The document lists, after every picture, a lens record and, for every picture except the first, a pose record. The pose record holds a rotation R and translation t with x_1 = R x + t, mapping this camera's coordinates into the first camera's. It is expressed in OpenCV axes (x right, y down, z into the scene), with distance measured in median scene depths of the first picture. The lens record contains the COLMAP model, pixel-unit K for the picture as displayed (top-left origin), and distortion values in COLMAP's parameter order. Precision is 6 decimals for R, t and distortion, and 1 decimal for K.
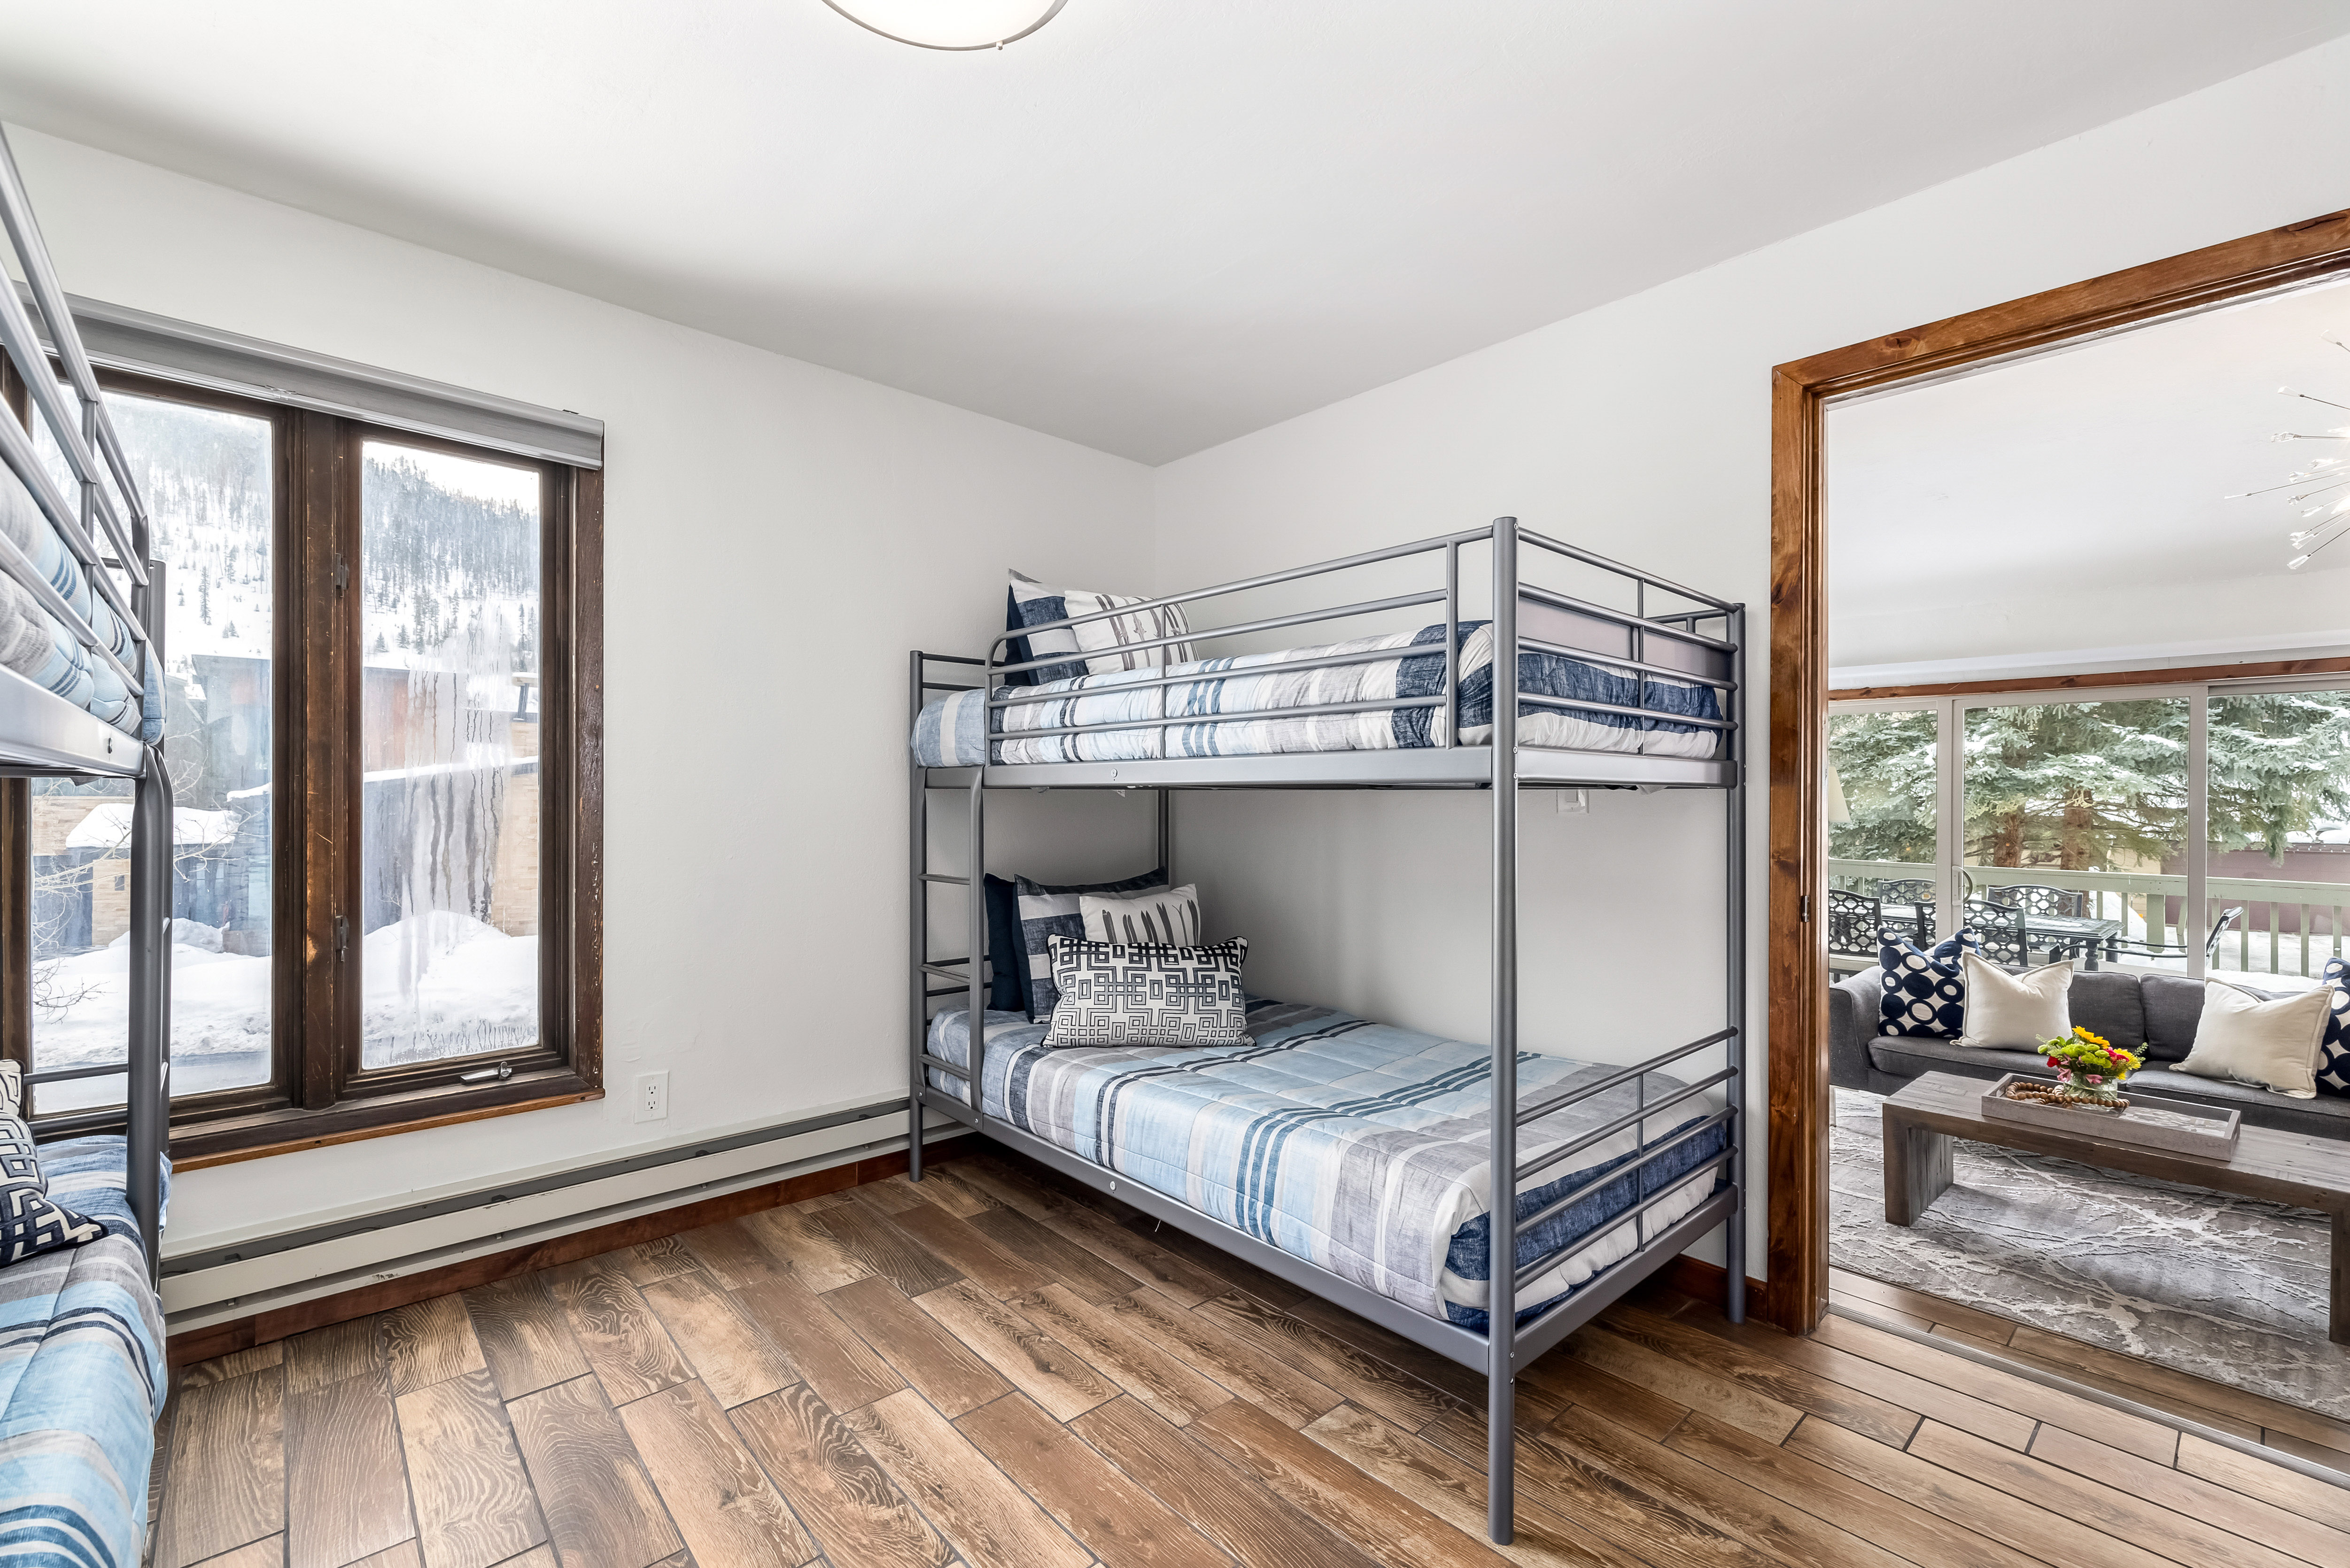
lens RADIAL K [[999.6, 0, 1175.0], [0, 999.6, 784.0], [0, 0, 1]] dist [0.000120, -0.000261]
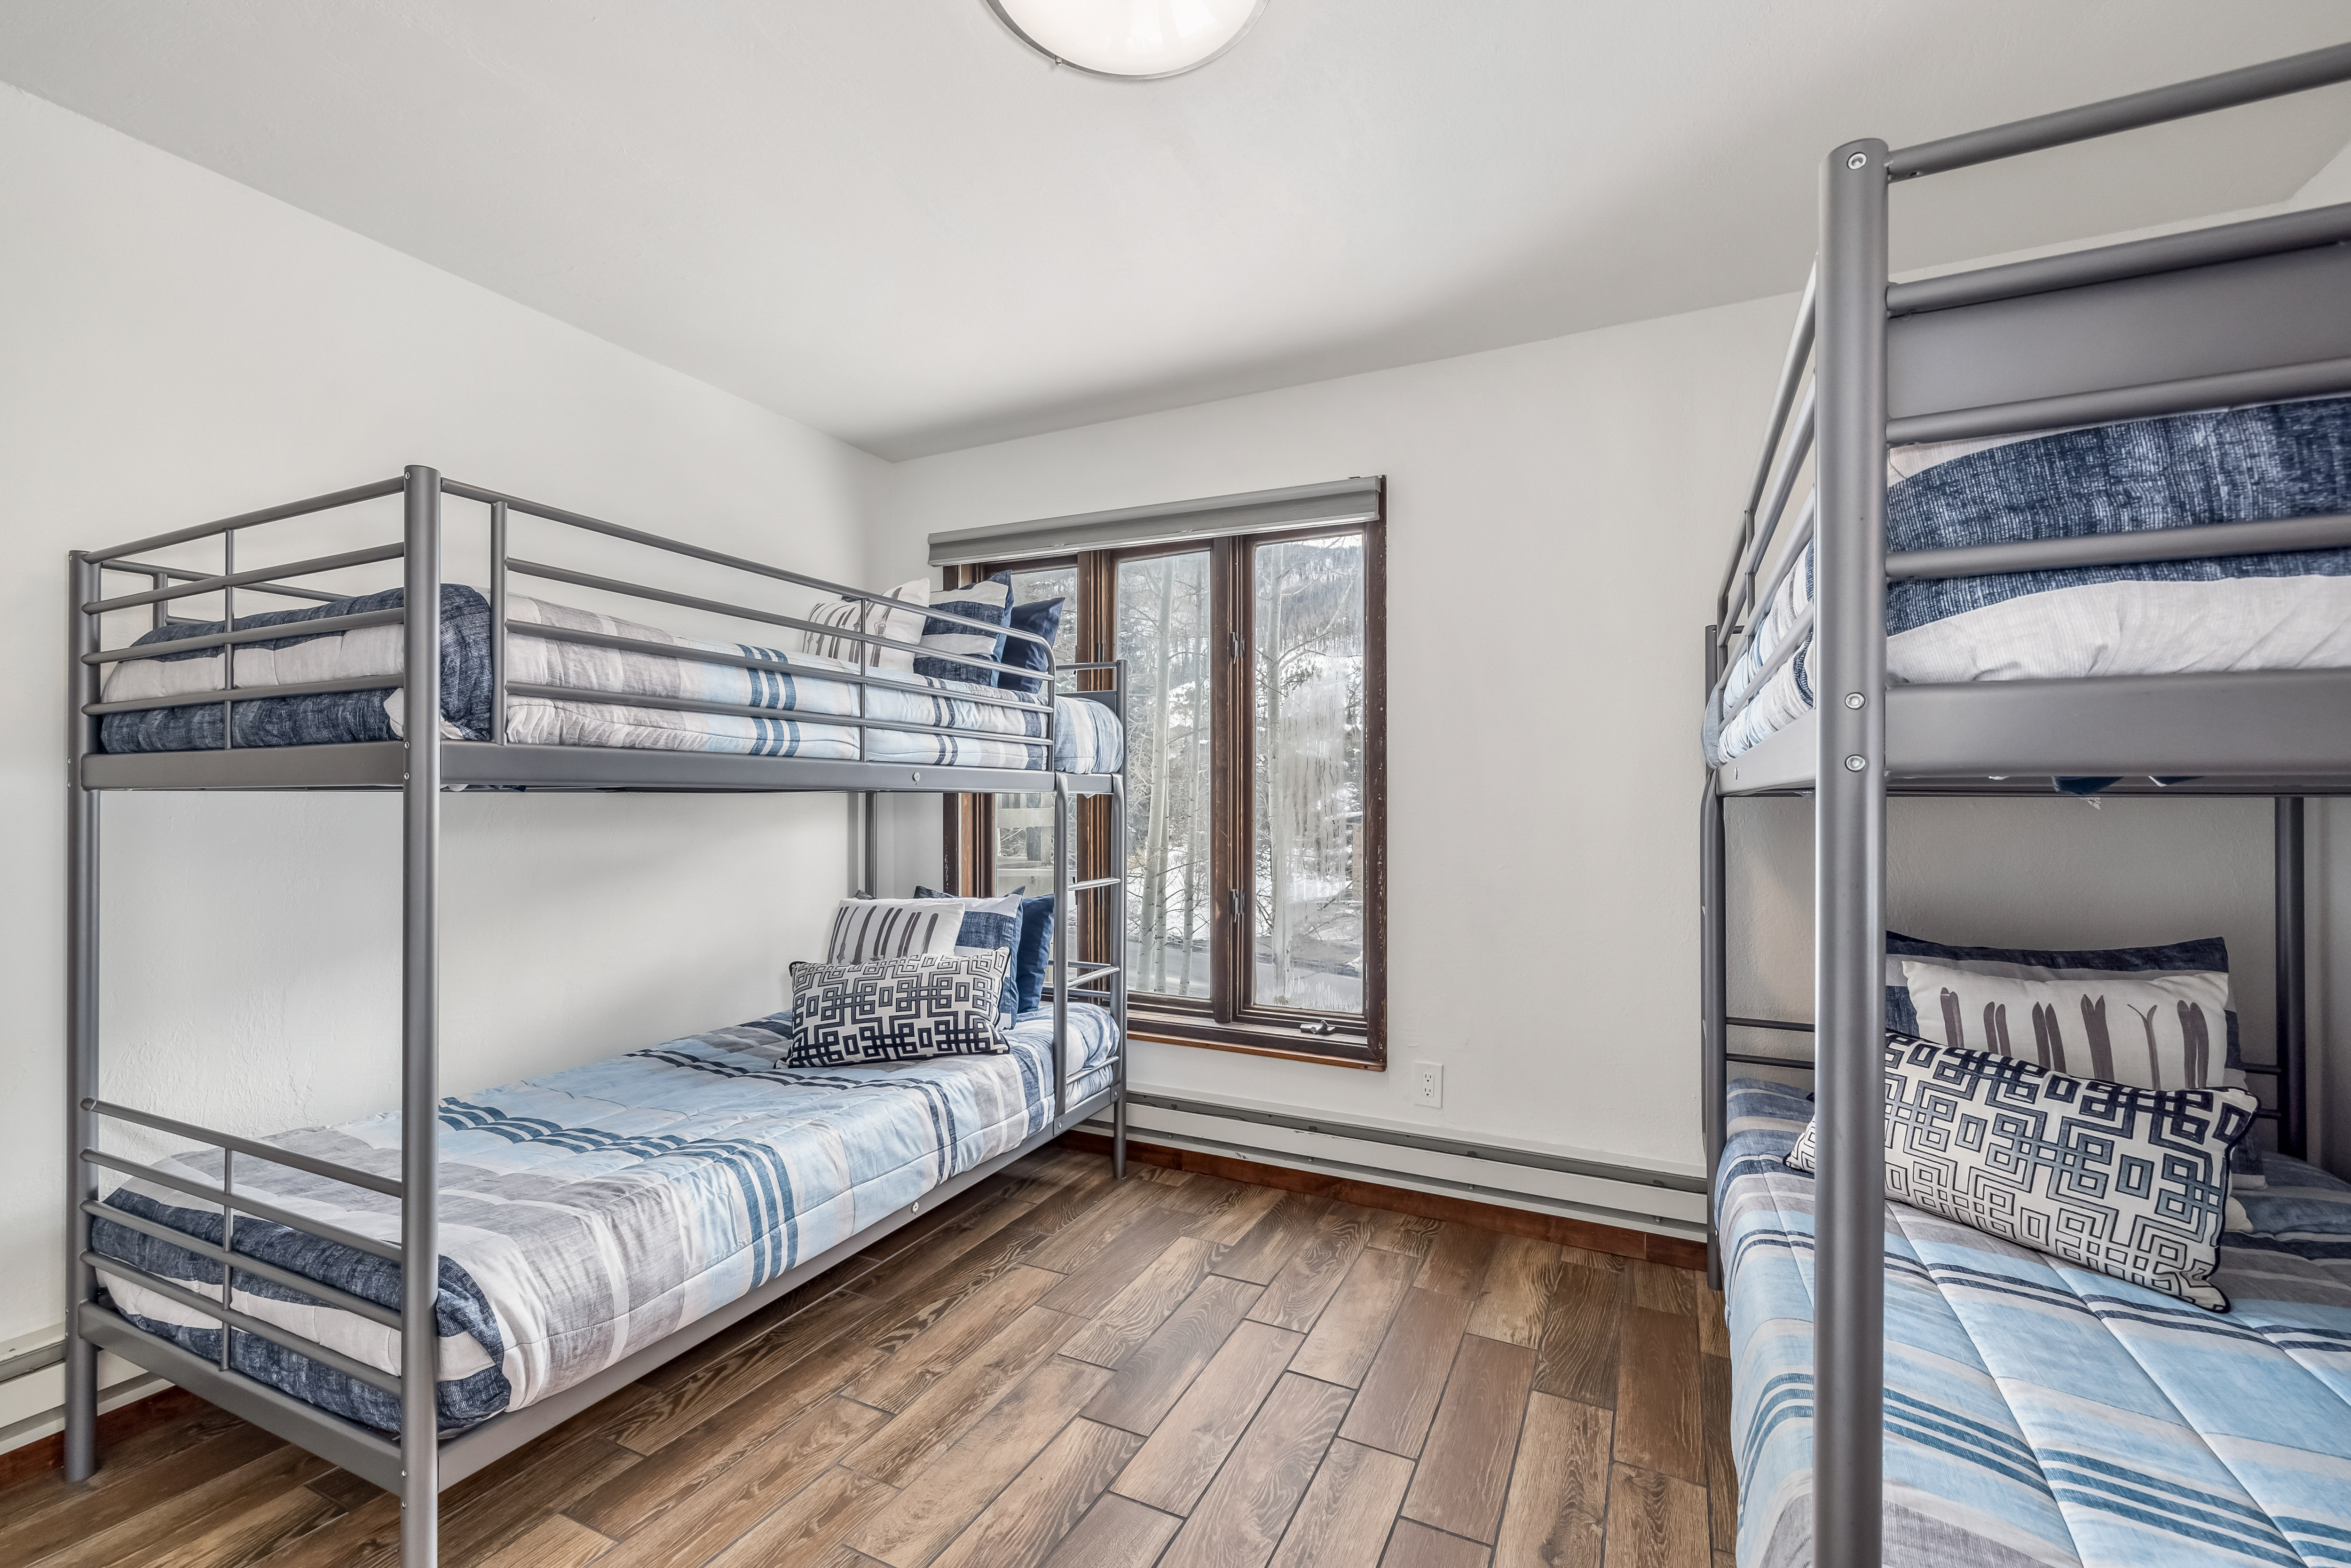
lens RADIAL K [[990.4, 0, 1175.5], [0, 990.4, 784.0], [0, 0, 1]] dist [0.002927, 0.000227]
pose [[0.365587, -0.016604, -0.930629, 0.406890], [0.008395, 0.999859, -0.014541, 0.002600], [0.930739, -0.002497, 0.365675, 0.383975]]
